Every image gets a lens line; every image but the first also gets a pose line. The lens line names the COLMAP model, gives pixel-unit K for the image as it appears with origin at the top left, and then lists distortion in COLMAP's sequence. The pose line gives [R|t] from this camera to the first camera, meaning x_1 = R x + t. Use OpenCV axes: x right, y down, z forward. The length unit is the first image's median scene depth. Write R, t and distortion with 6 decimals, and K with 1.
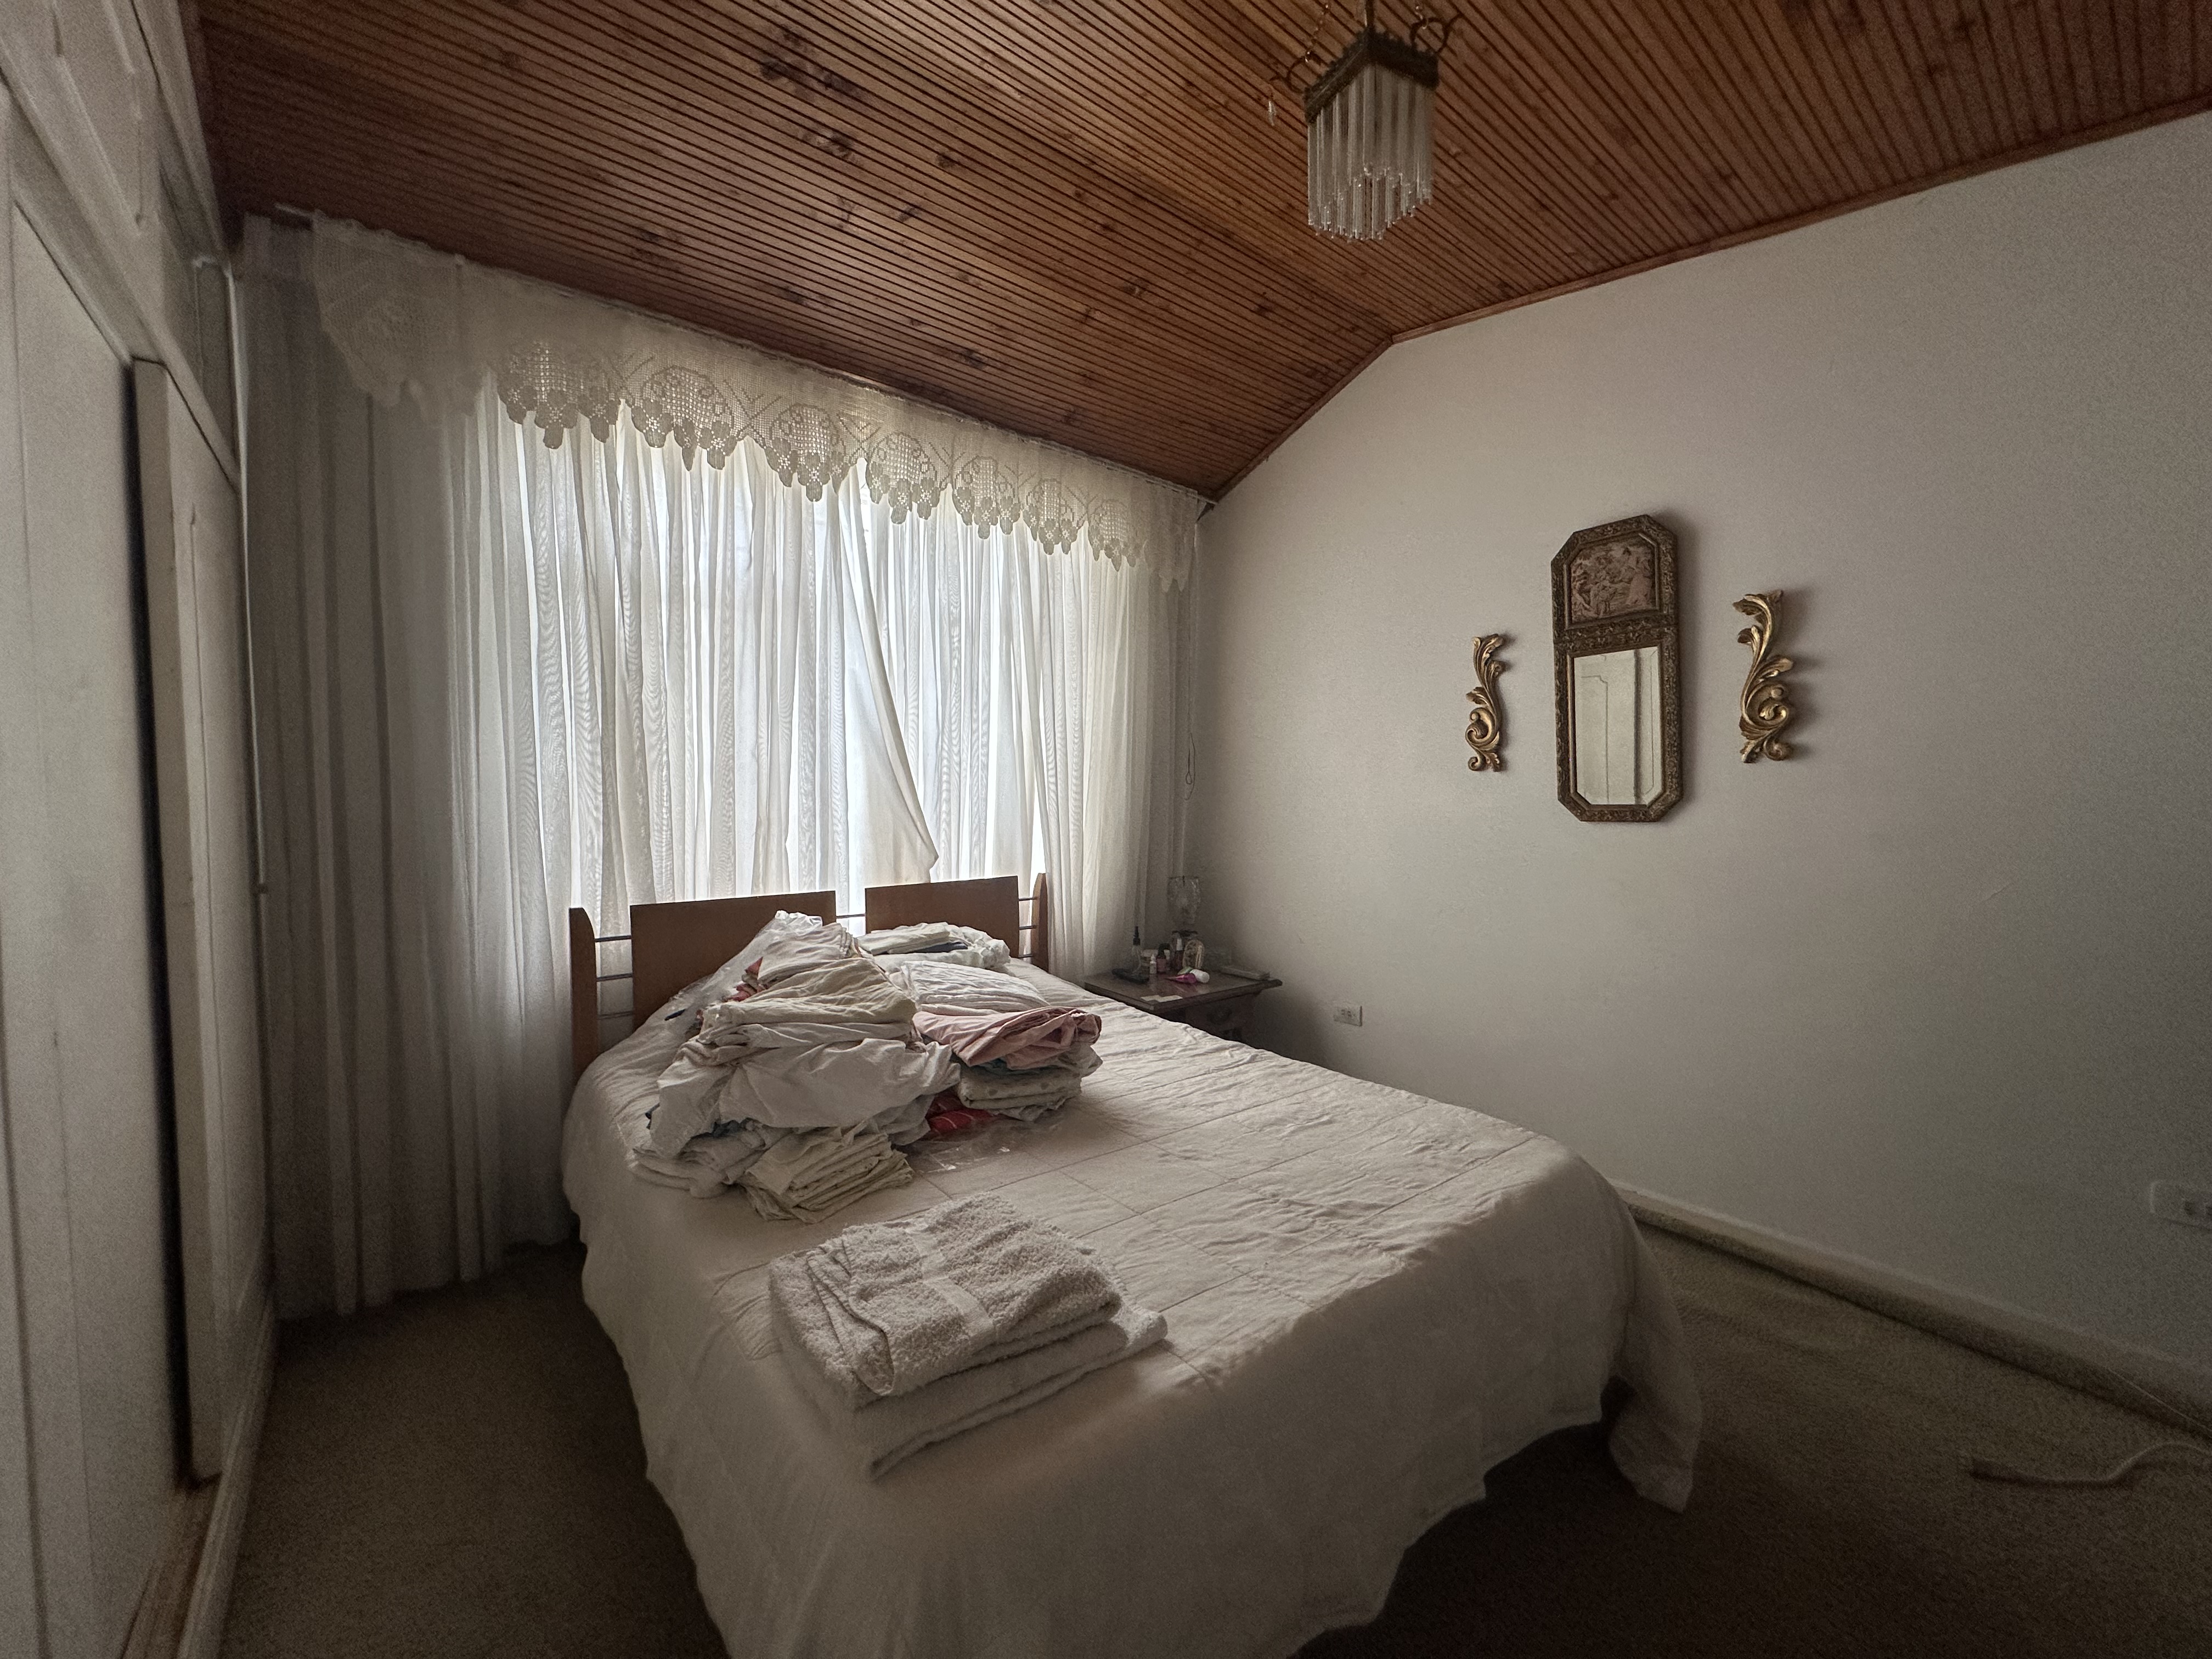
lens RADIAL K [[885.5, 0, 1105.5], [0, 885.5, 826.4], [0, 0, 1]] dist [-0.003602, 0.000964]
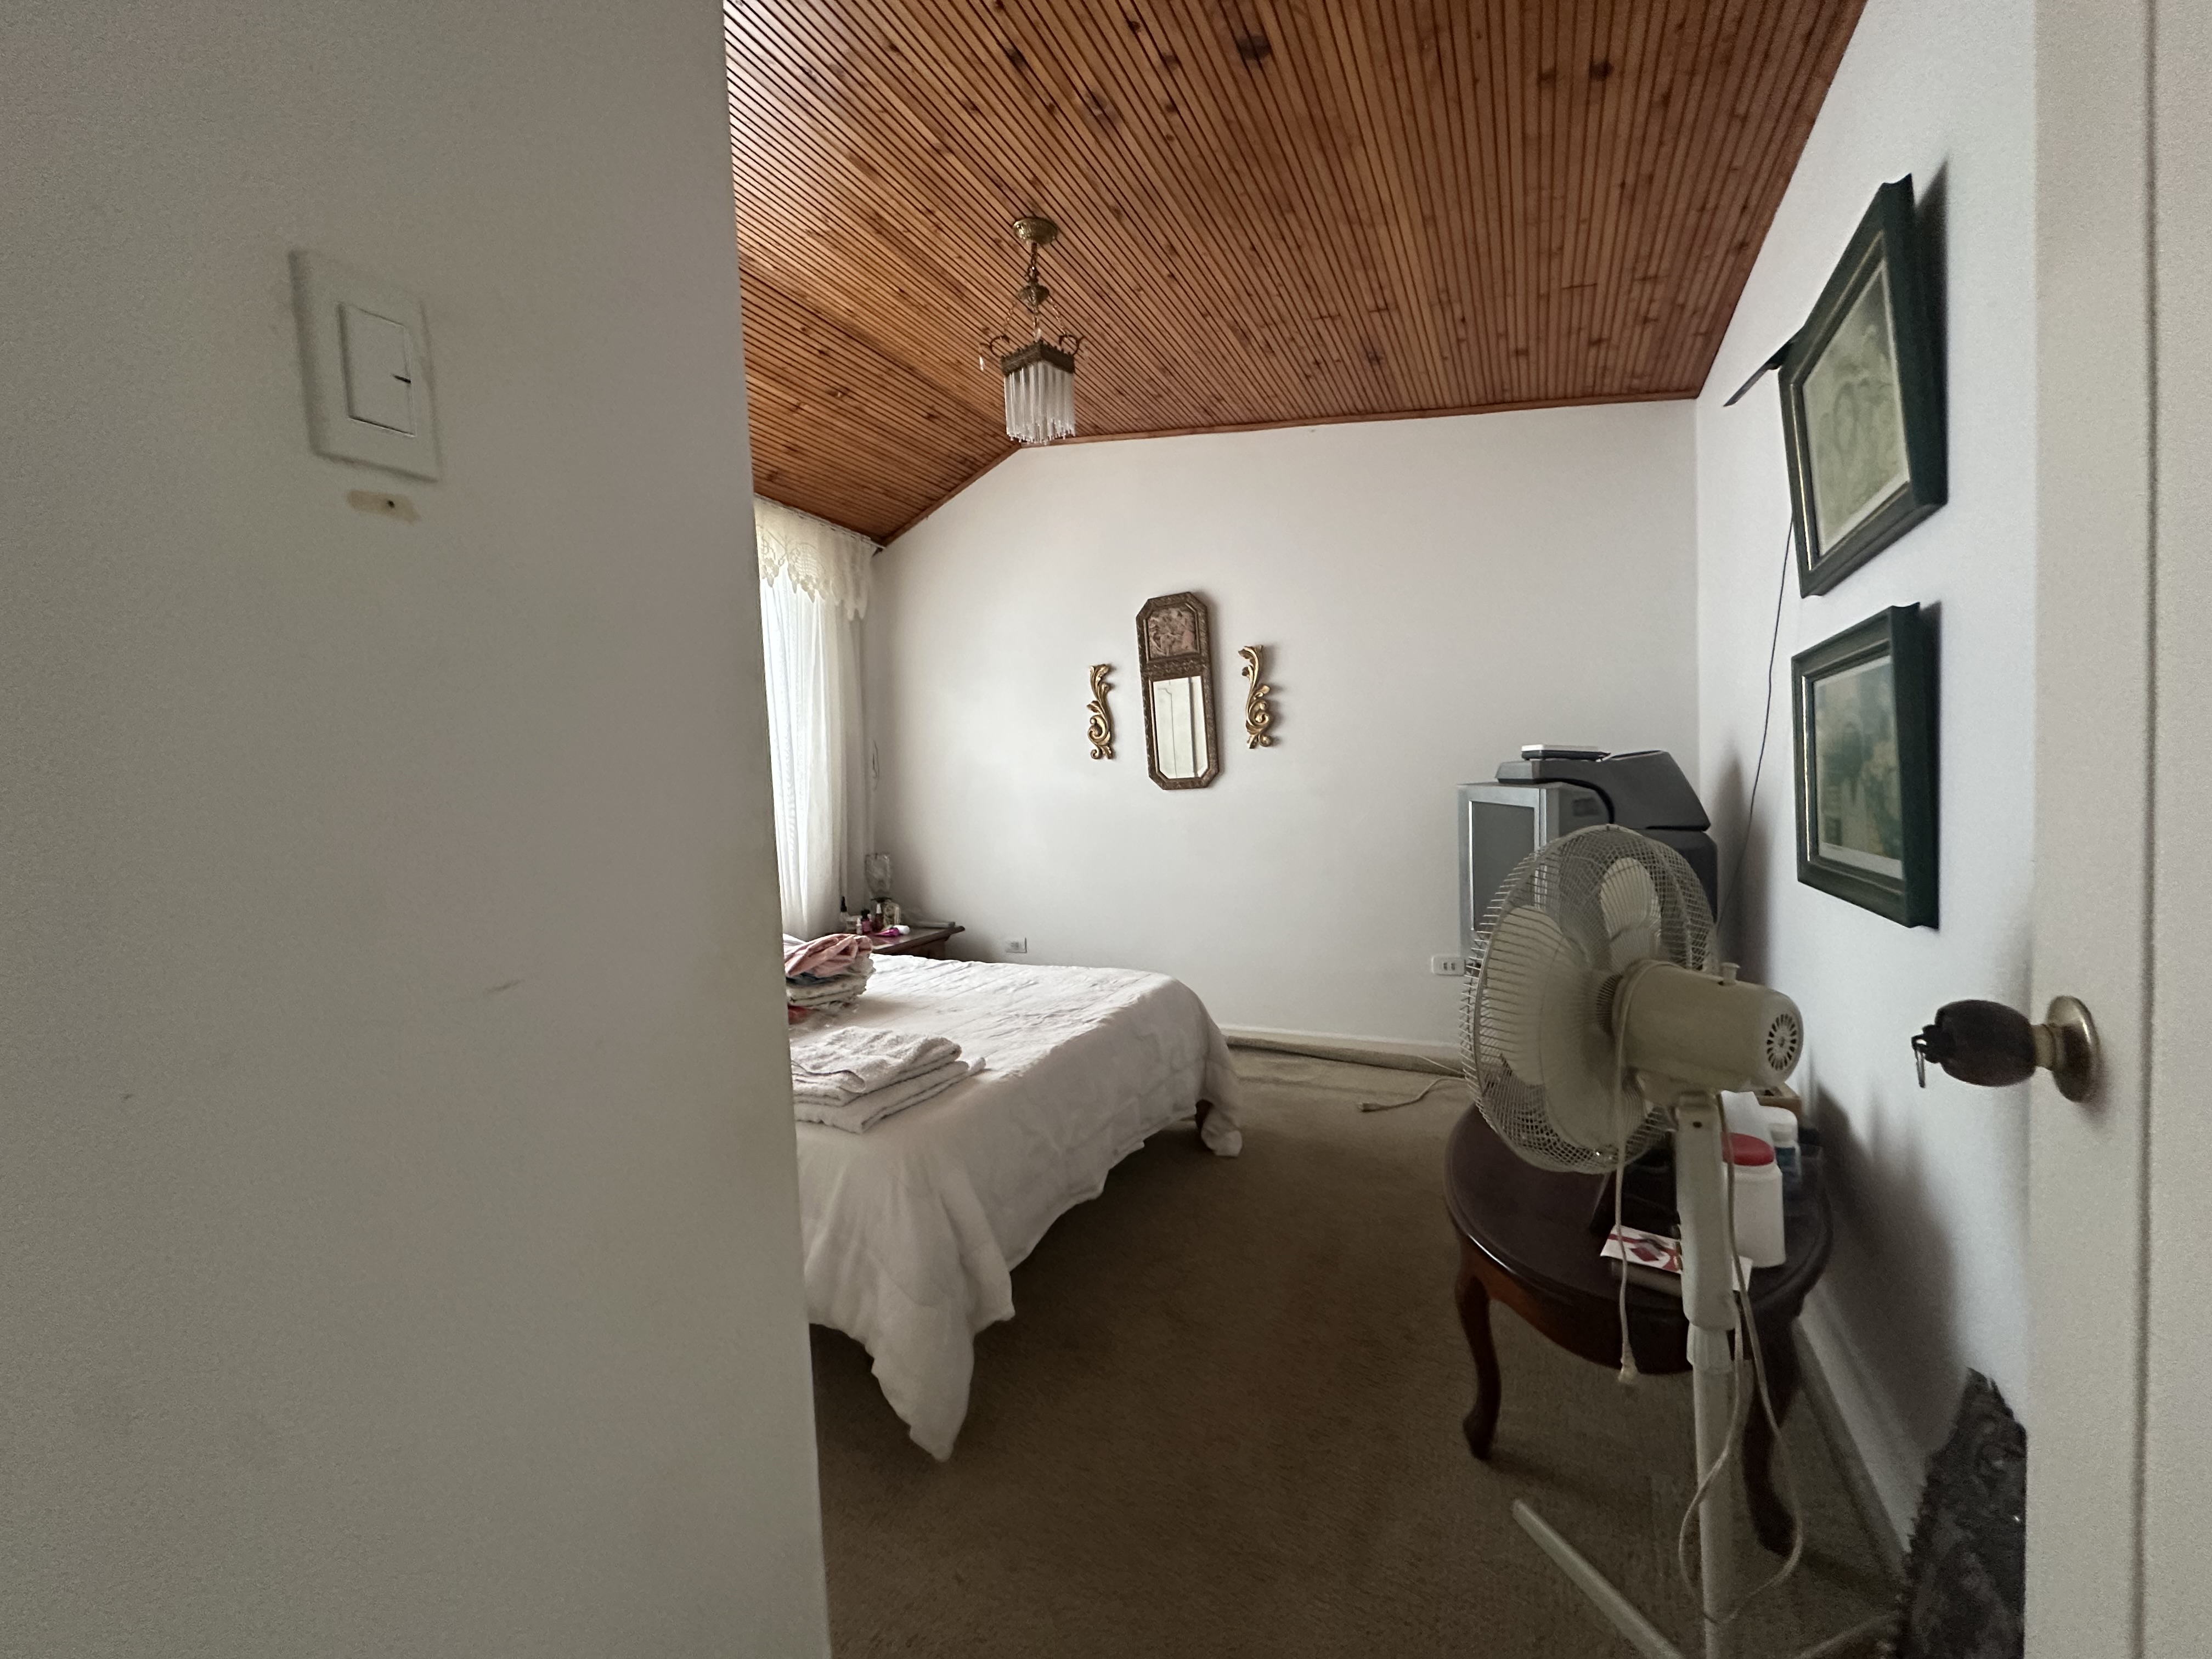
lens RADIAL K [[885.5, 0, 1106.1], [0, 885.5, 827.0], [0, 0, 1]] dist [-0.003602, 0.000964]
pose [[0.904266, -0.057134, 0.423129, -0.212751], [0.058203, 0.998251, 0.010406, 0.038946], [-0.422983, 0.015217, 0.906010, -0.359091]]
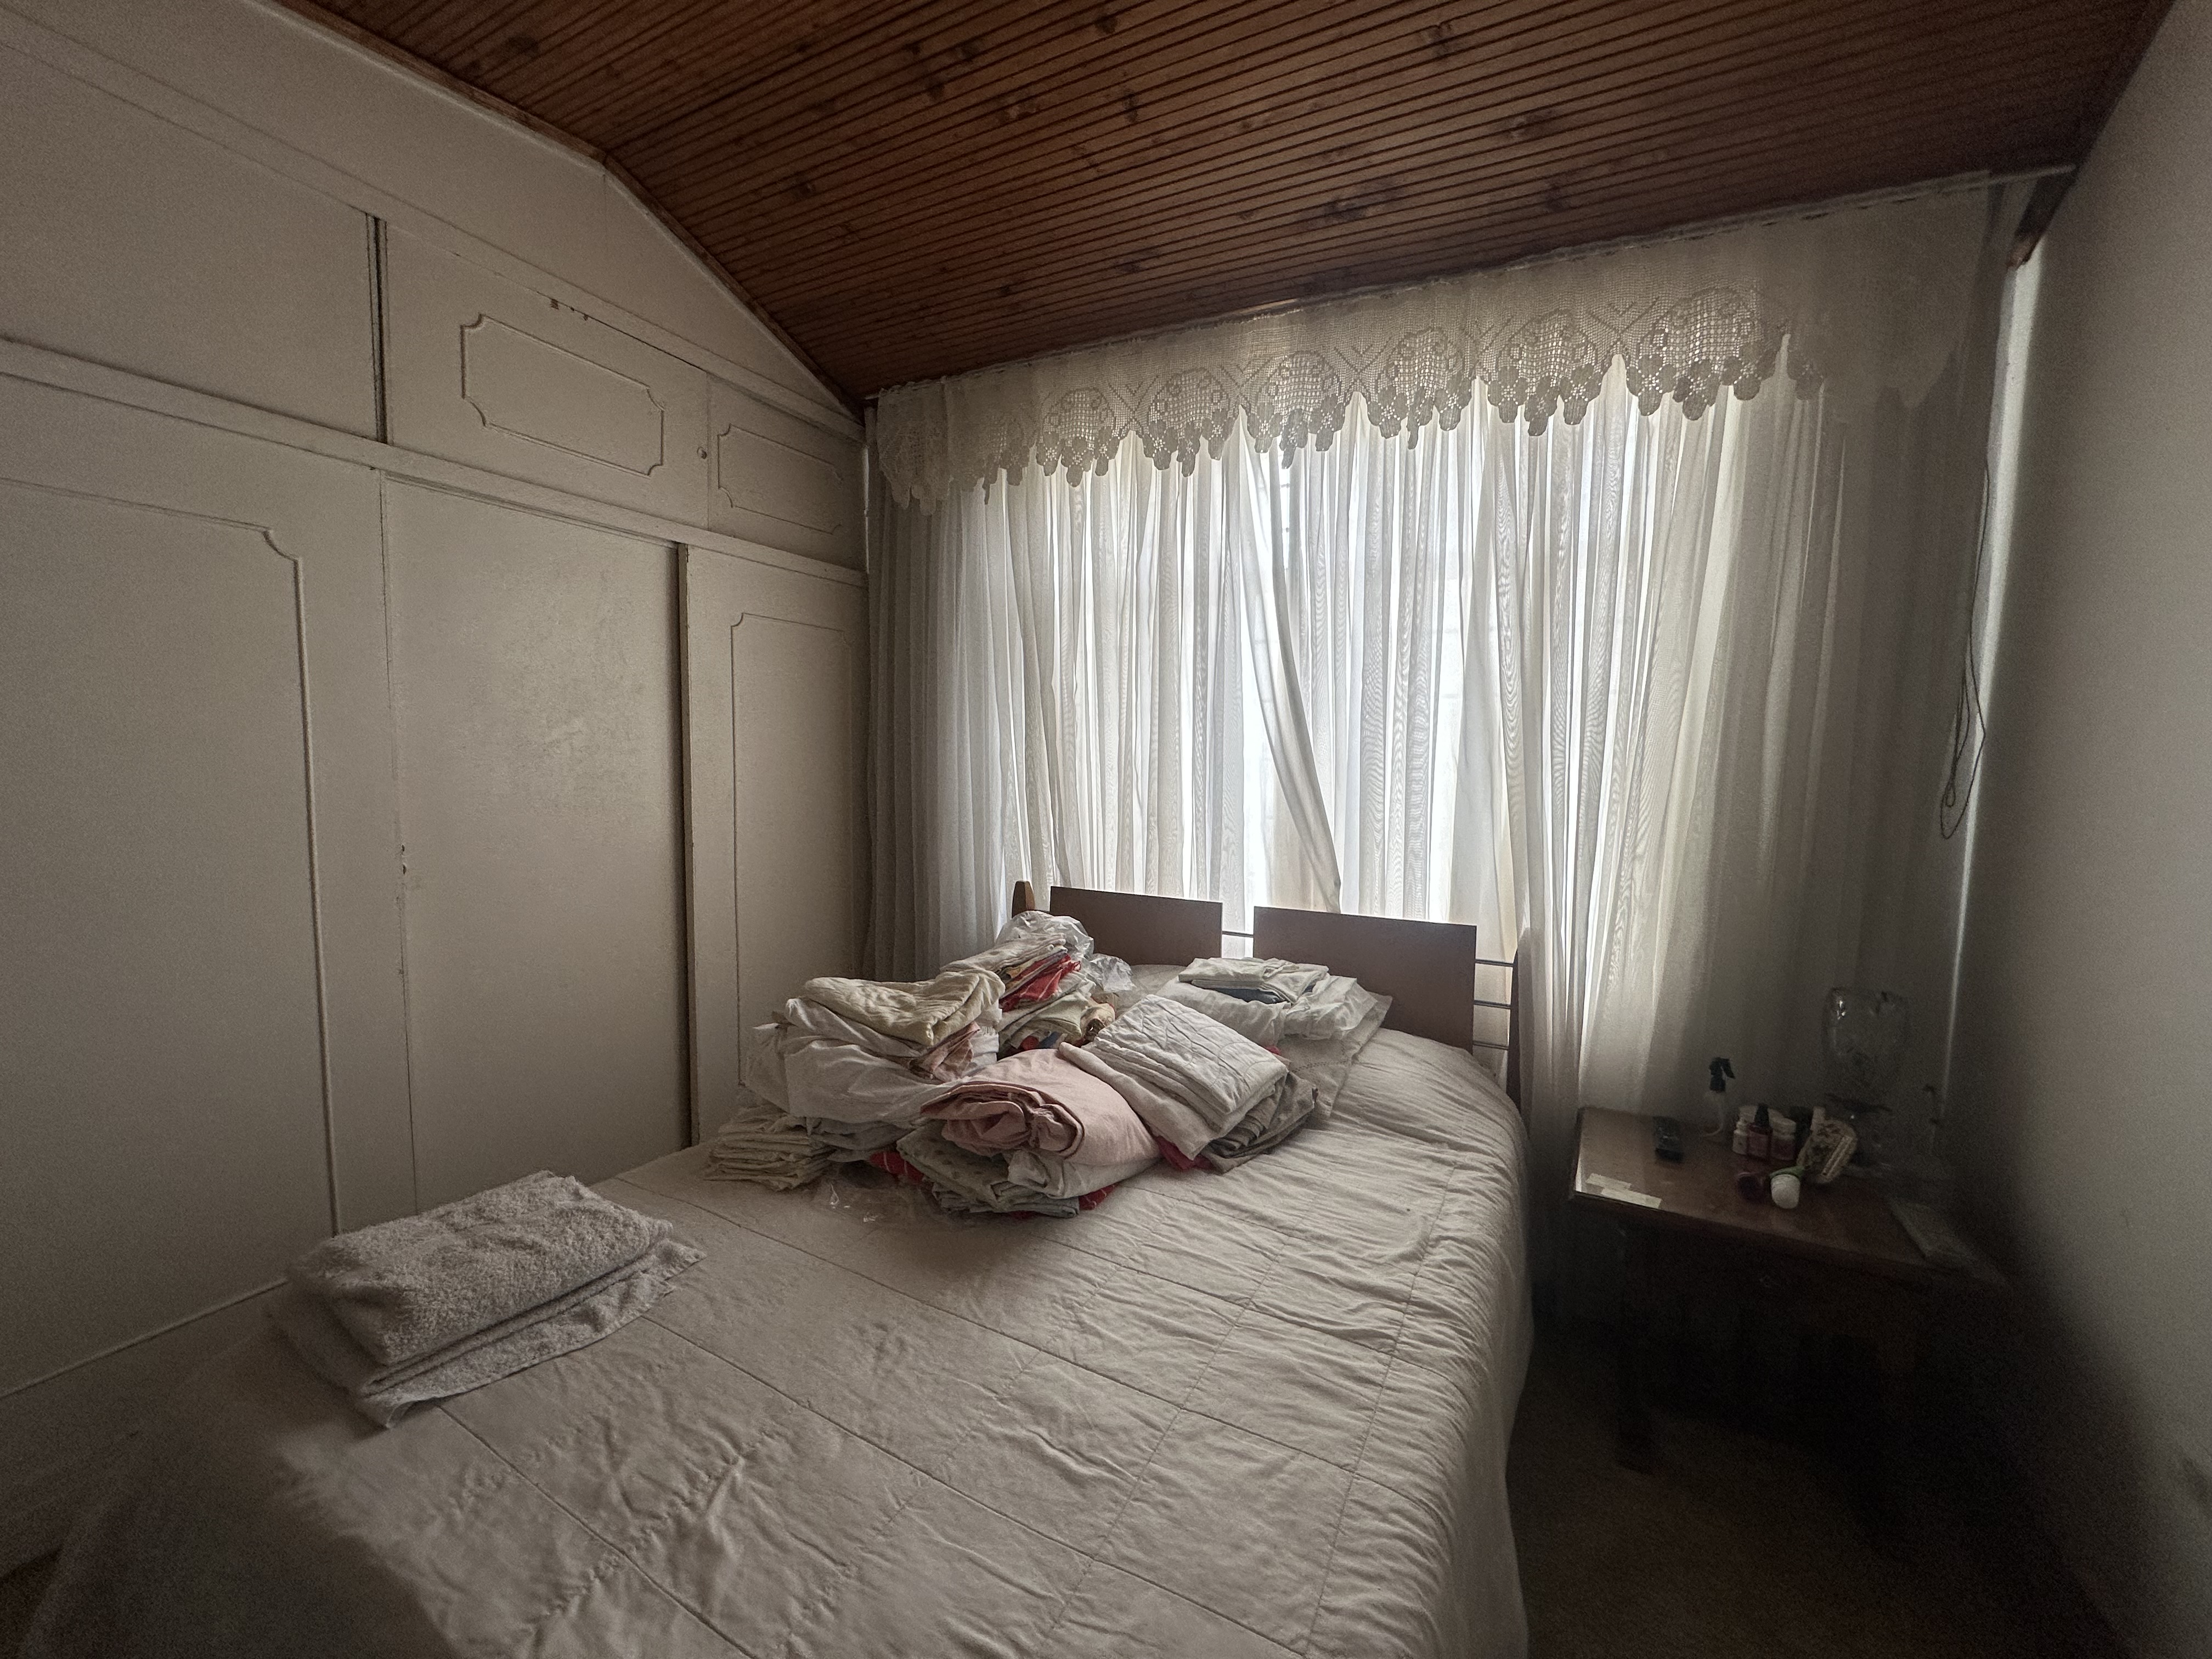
lens RADIAL K [[885.5, 0, 1107.9], [0, 885.5, 827.5], [0, 0, 1]] dist [-0.003602, 0.000964]
pose [[0.407765, 0.079078, -0.909656, 0.541224], [-0.058757, 0.996450, 0.060285, -0.061479], [0.911195, 0.028867, 0.410964, 0.611333]]
